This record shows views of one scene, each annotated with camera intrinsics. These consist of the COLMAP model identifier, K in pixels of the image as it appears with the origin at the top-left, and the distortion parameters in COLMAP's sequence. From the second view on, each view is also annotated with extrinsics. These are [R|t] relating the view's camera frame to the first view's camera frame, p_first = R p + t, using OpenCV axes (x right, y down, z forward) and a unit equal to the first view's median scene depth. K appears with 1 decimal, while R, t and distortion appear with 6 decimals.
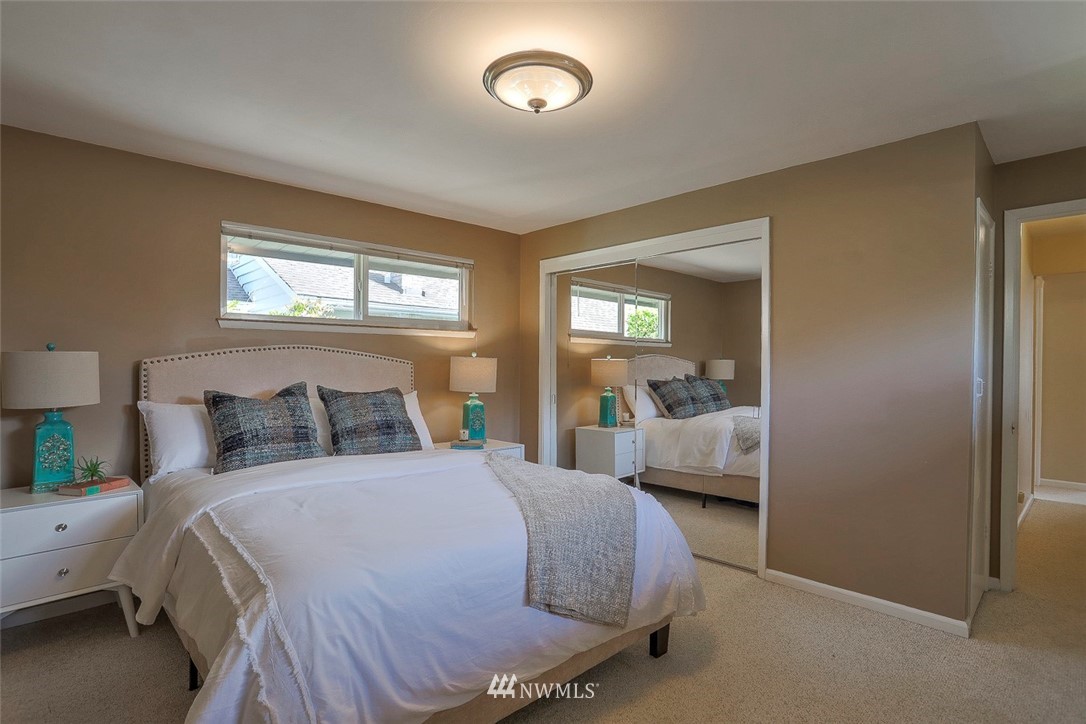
lens RADIAL K [[544.5, 0, 532.7], [0, 544.5, 366.1], [0, 0, 1]] dist [-0.047626, 0.010763]
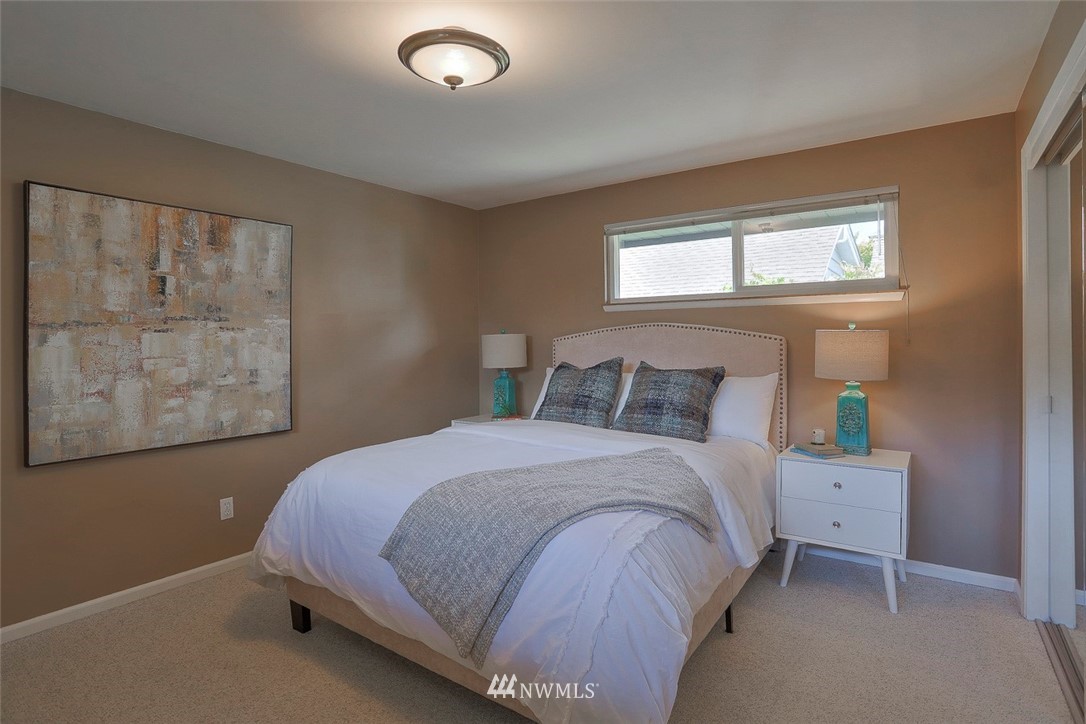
lens RADIAL K [[544.5, 0, 536.2], [0, 544.5, 352.8], [0, 0, 1]] dist [-0.047626, 0.010763]
pose [[0.207197, 0.016526, -0.978160, 0.569175], [0.002743, 0.999844, 0.017473, -0.000164], [0.978295, -0.006304, 0.207119, 0.541171]]
